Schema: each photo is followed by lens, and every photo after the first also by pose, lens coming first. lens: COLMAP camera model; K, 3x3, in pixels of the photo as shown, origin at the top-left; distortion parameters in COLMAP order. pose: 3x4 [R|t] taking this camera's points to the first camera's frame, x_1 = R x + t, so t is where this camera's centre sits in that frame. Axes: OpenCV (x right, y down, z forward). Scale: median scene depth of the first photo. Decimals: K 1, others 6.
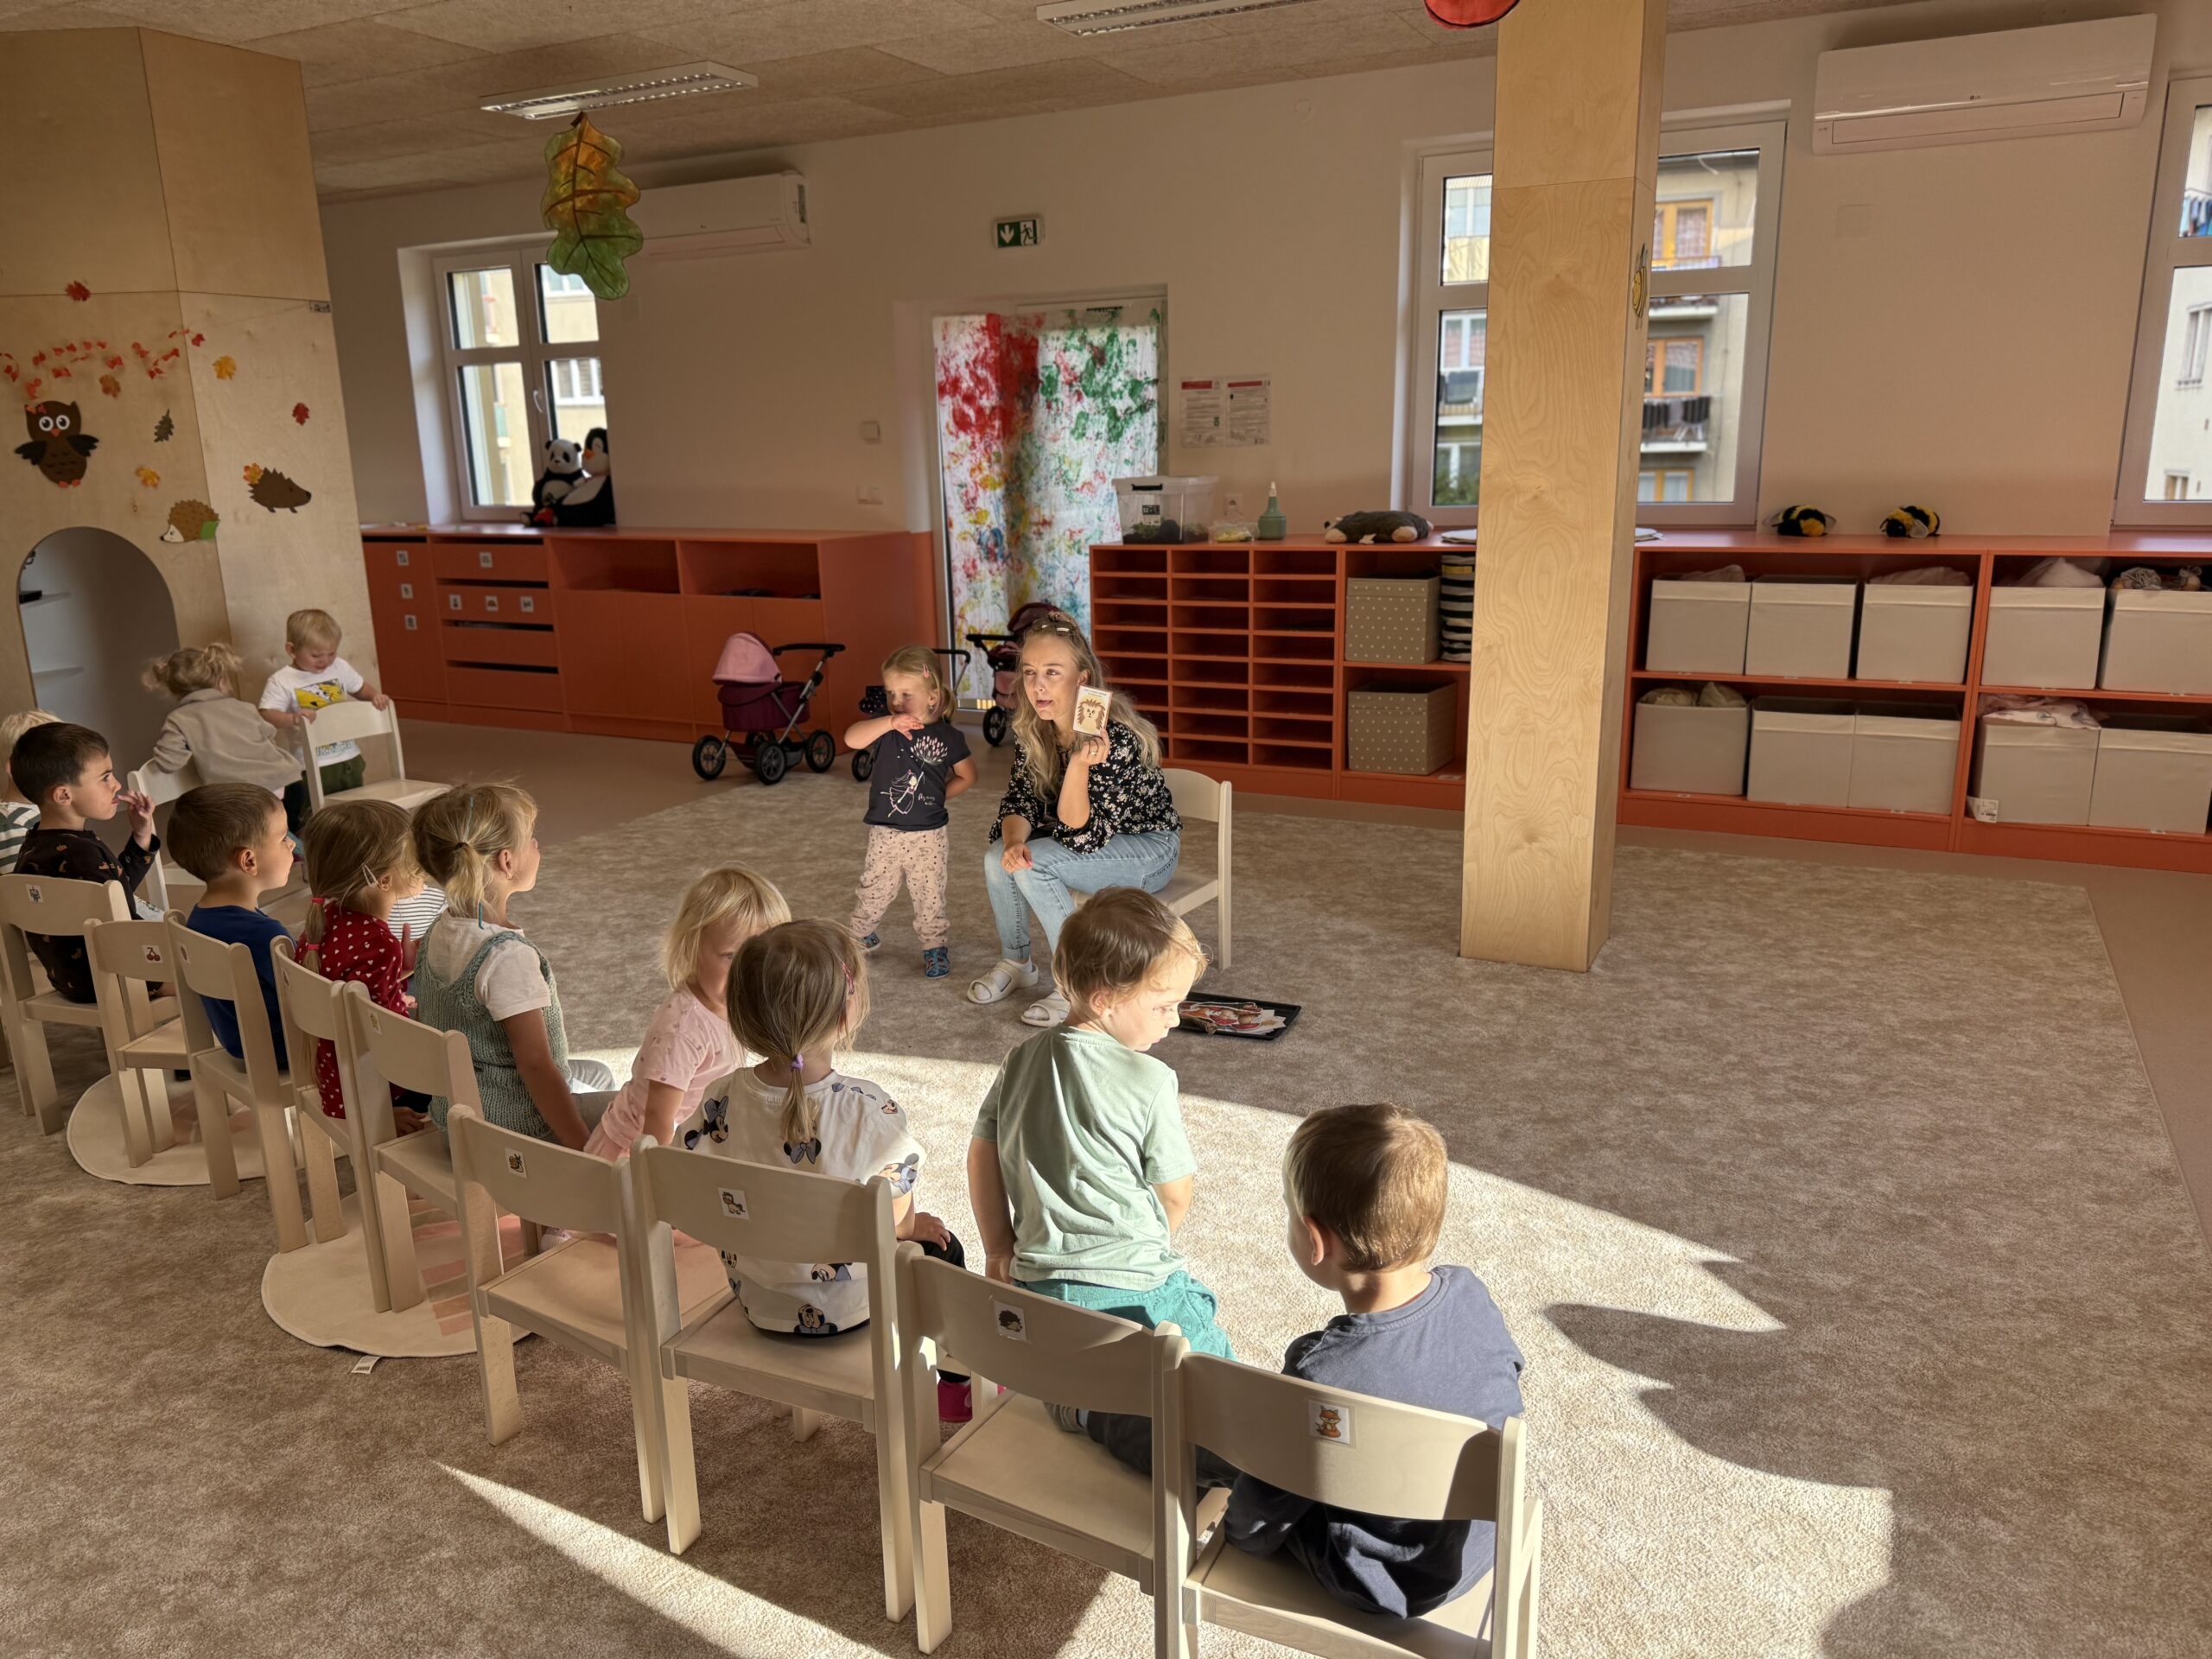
lens RADIAL K [[1573.4, 0, 1104.1], [0, 1573.4, 831.3], [0, 0, 1]] dist [-0.021748, -0.002108]
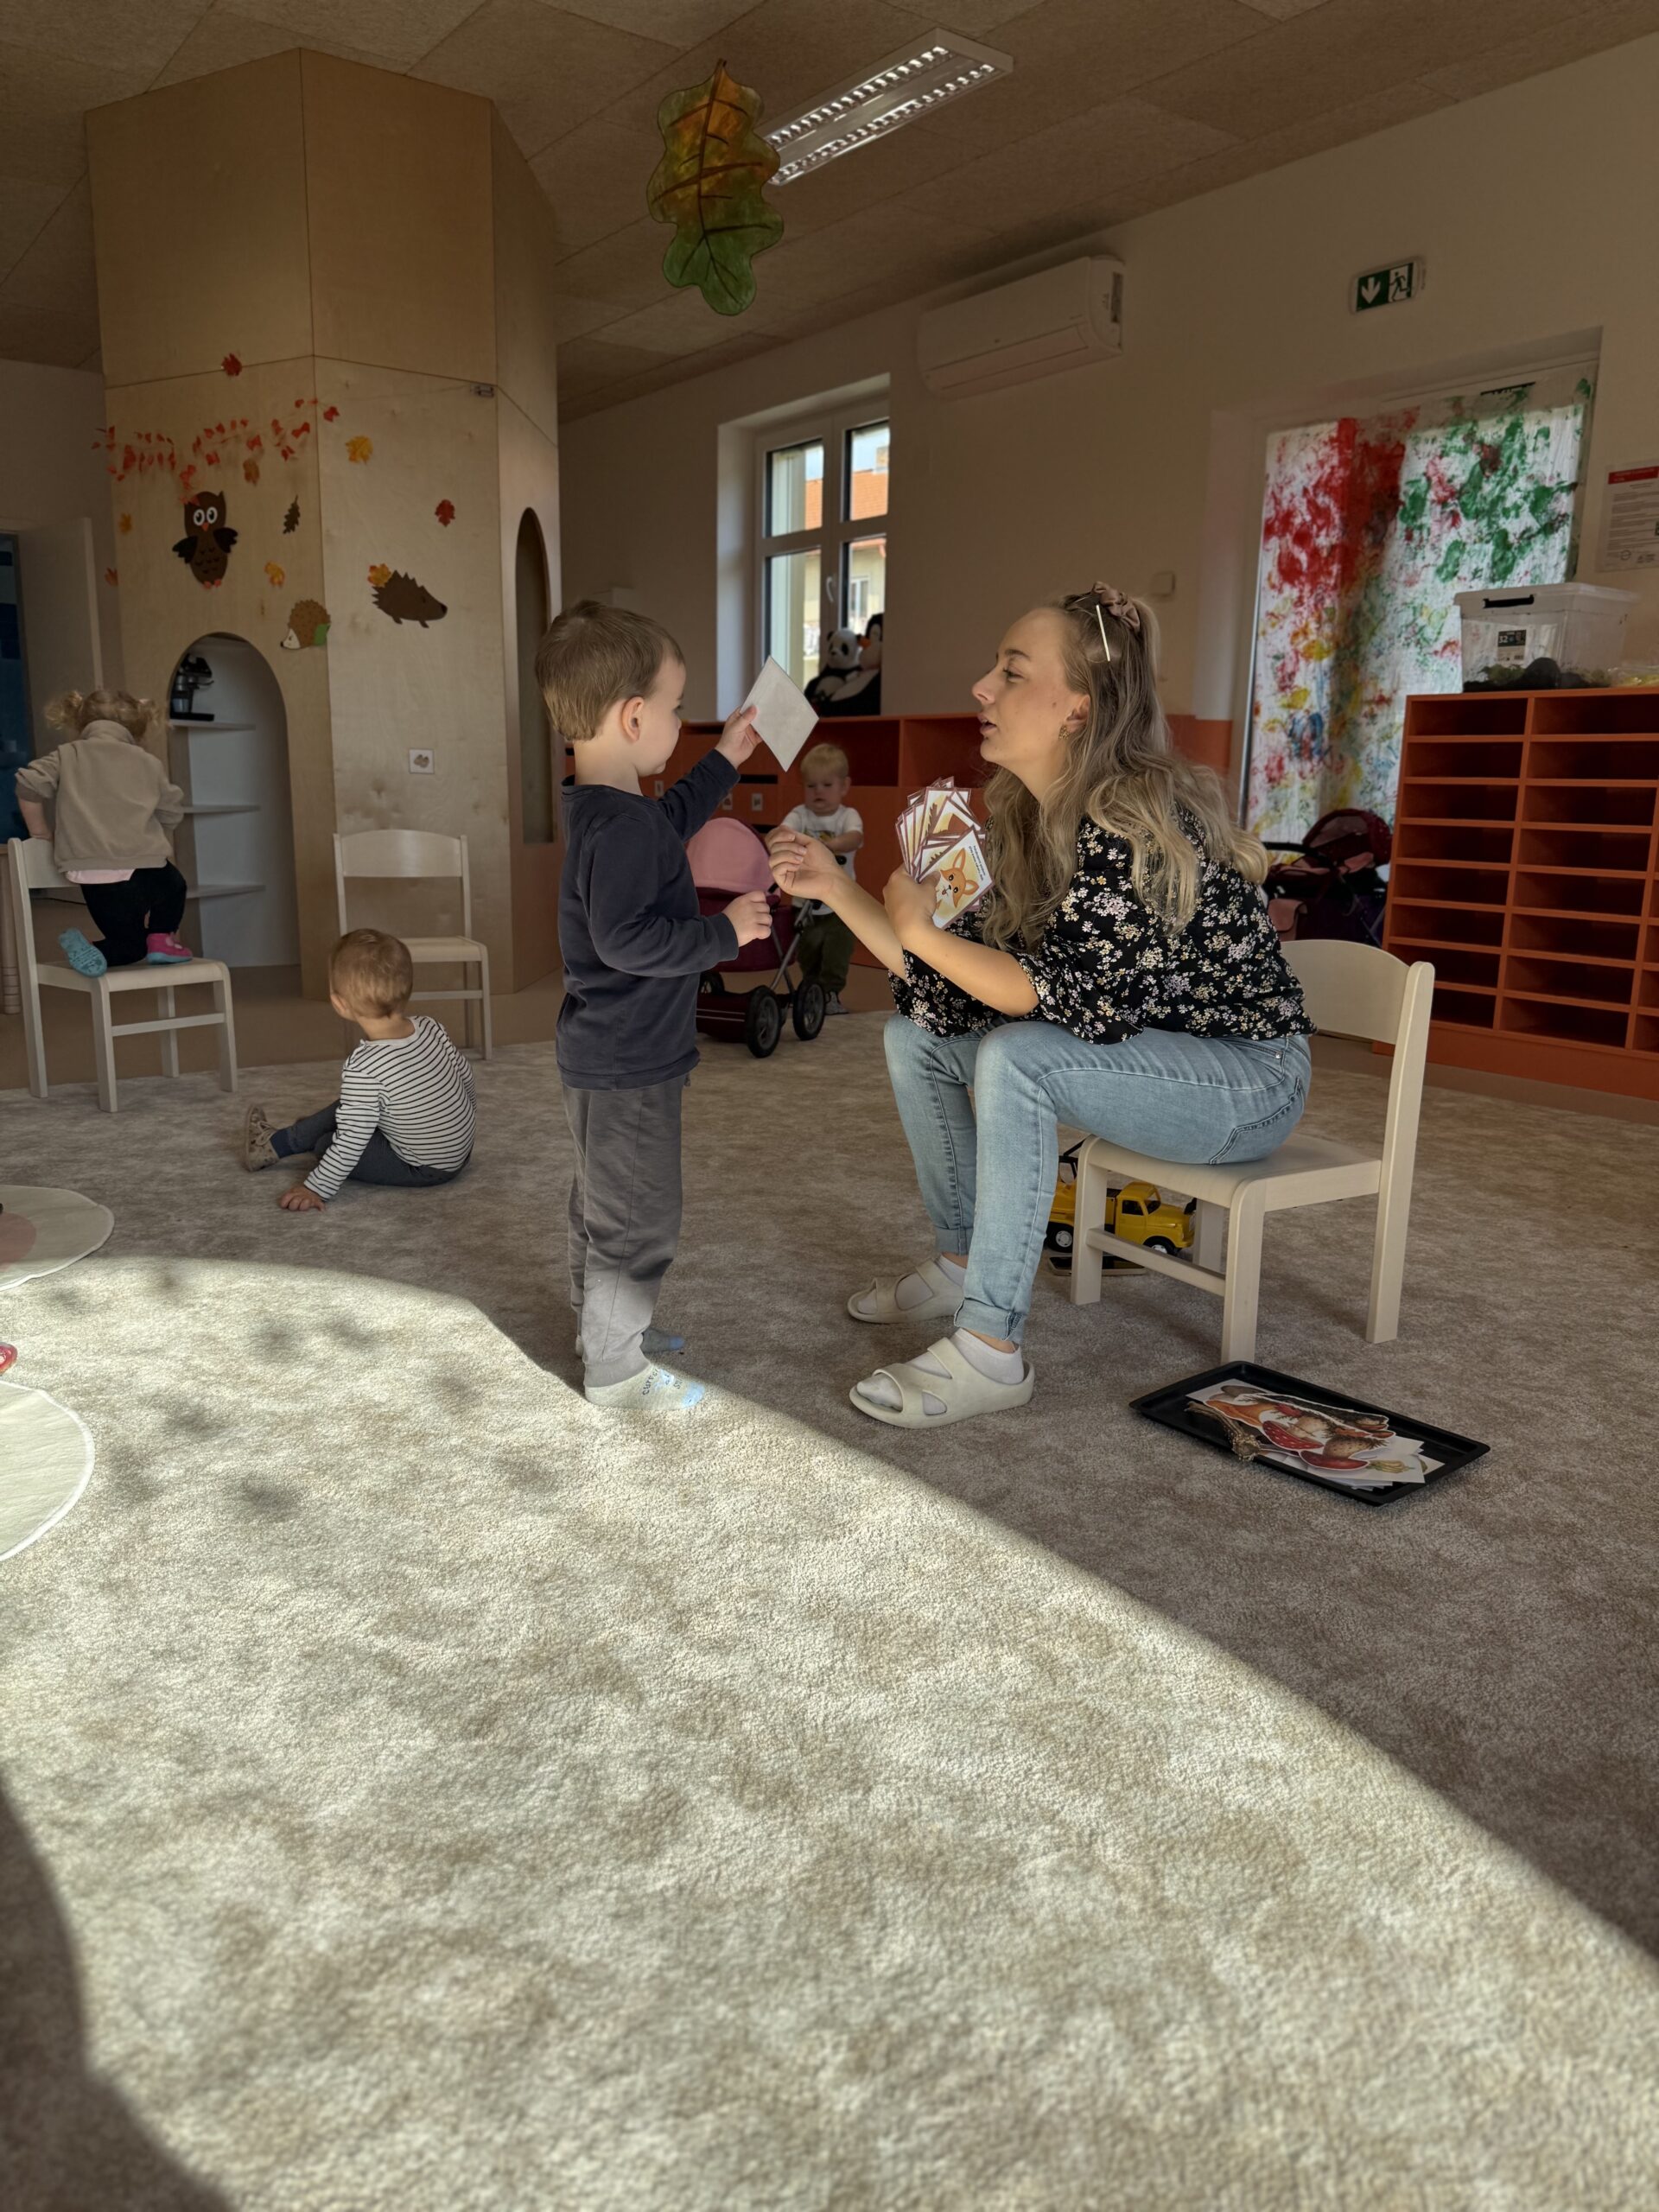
lens RADIAL K [[1573.4, 0, 847.6], [0, 1573.4, 1076.5], [0, 0, 1]] dist [-0.021748, -0.002108]
pose [[0.885776, 0.119502, -0.448465, 0.085229], [-0.152249, 0.987629, -0.037538, 0.030324], [0.438431, 0.101528, 0.893012, 0.298091]]
